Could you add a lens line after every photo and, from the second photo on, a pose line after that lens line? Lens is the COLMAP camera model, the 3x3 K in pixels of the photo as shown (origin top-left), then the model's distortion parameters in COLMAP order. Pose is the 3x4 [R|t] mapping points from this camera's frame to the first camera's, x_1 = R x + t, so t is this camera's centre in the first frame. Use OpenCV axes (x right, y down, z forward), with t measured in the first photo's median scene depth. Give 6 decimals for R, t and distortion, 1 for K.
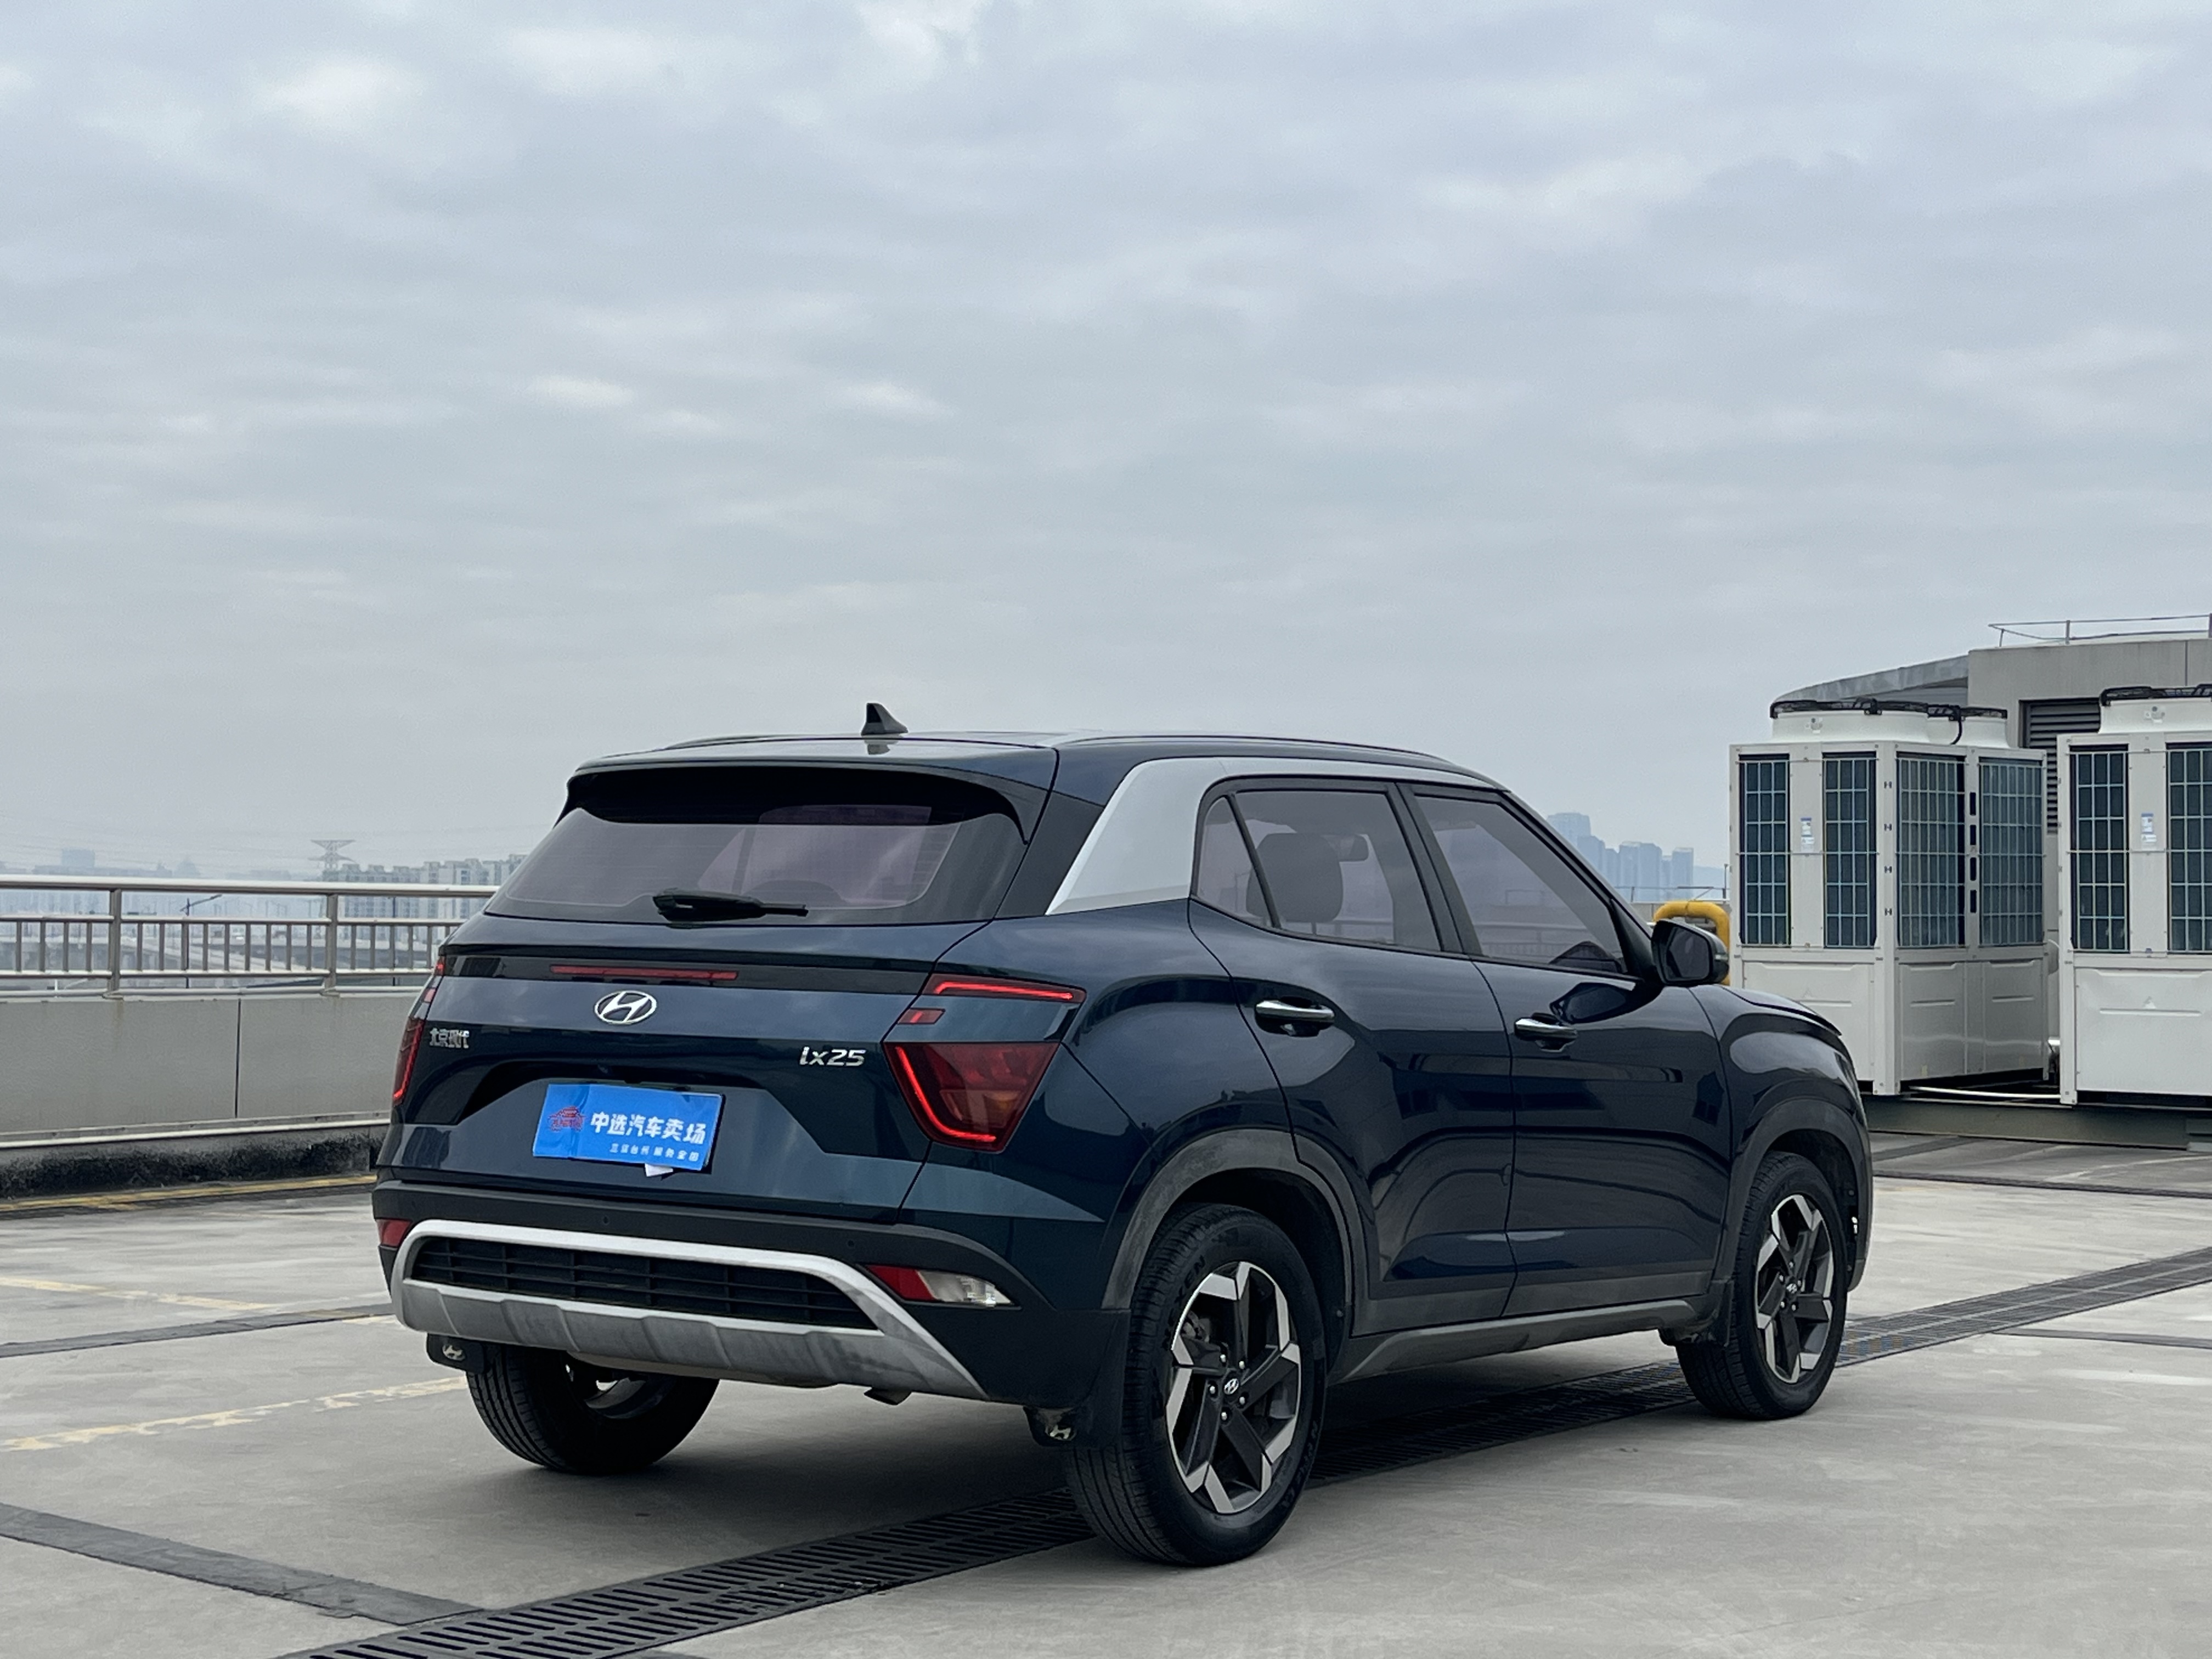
lens RADIAL K [[3405.2, 0, 1106.0], [0, 3405.2, 829.5], [0, 0, 1]] dist [0.133902, -0.107802]
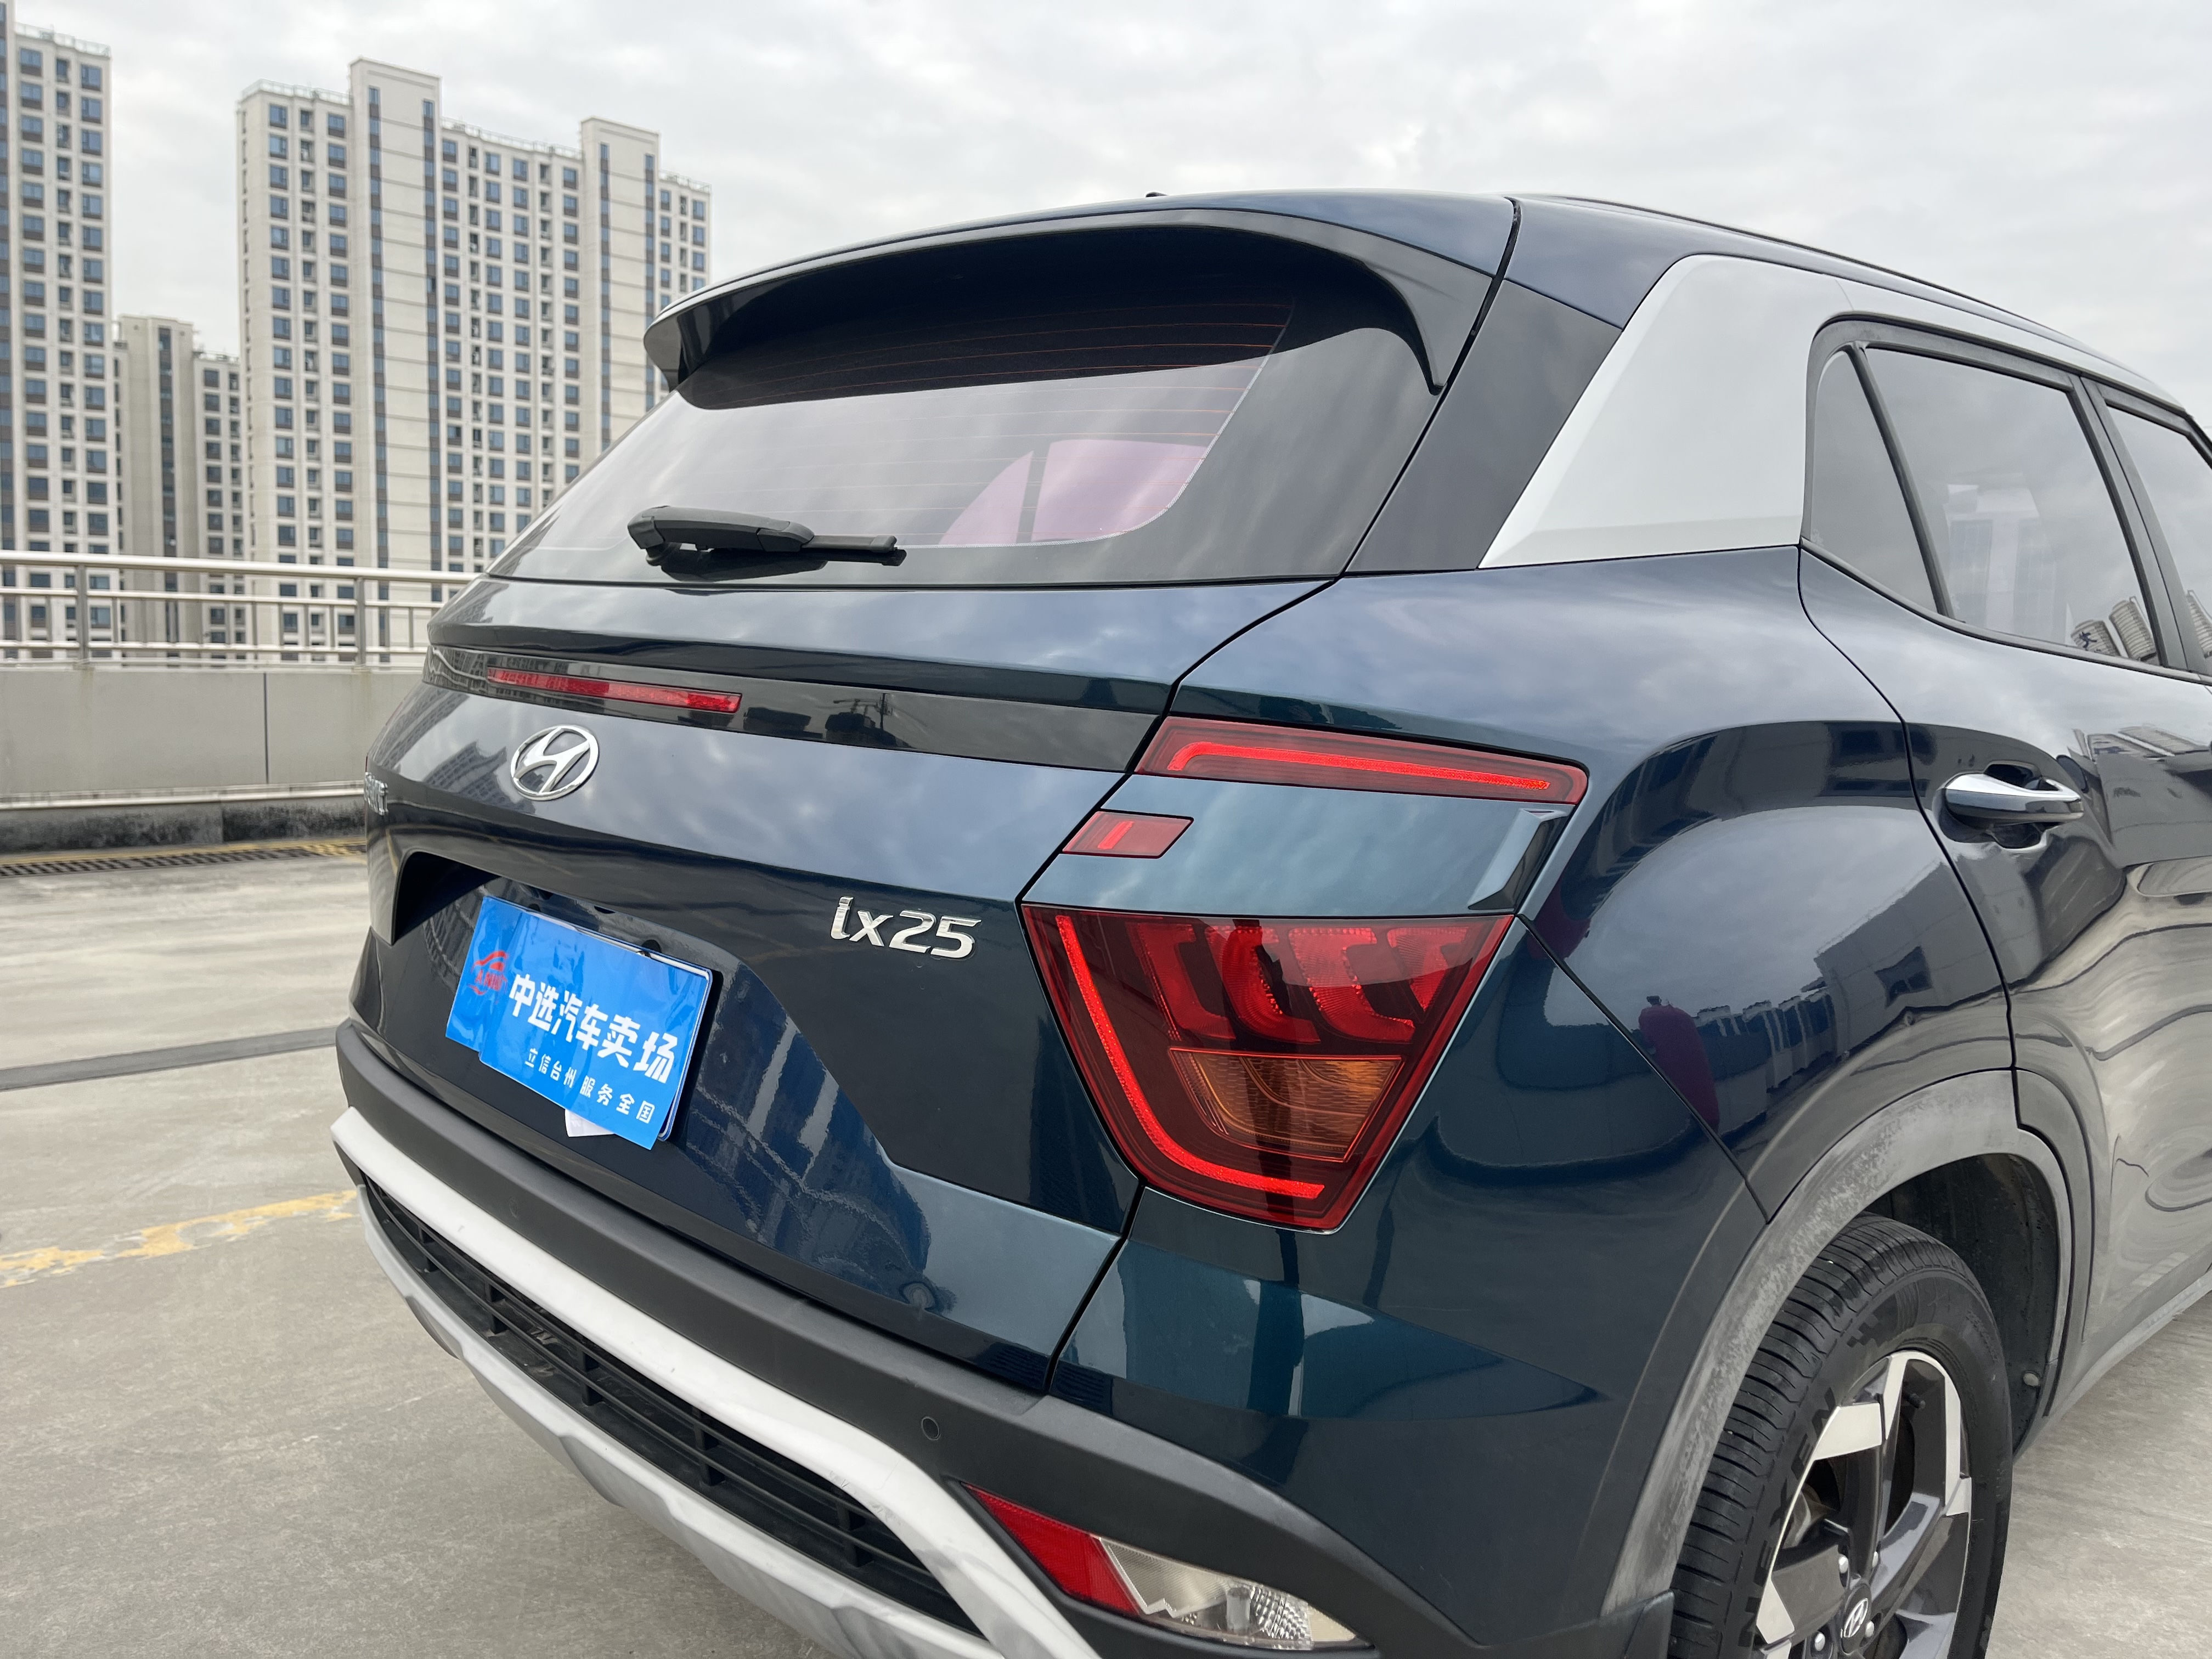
lens RADIAL K [[1925.8, 0, 1110.0], [0, 1925.8, 828.1], [0, 0, 1]] dist [0.072764, -0.001135]
pose [[0.982502, 0.036457, -0.182647, -0.017835], [-0.012811, 0.991562, 0.129002, 0.026561], [0.185809, -0.124404, 0.974679, 0.768872]]
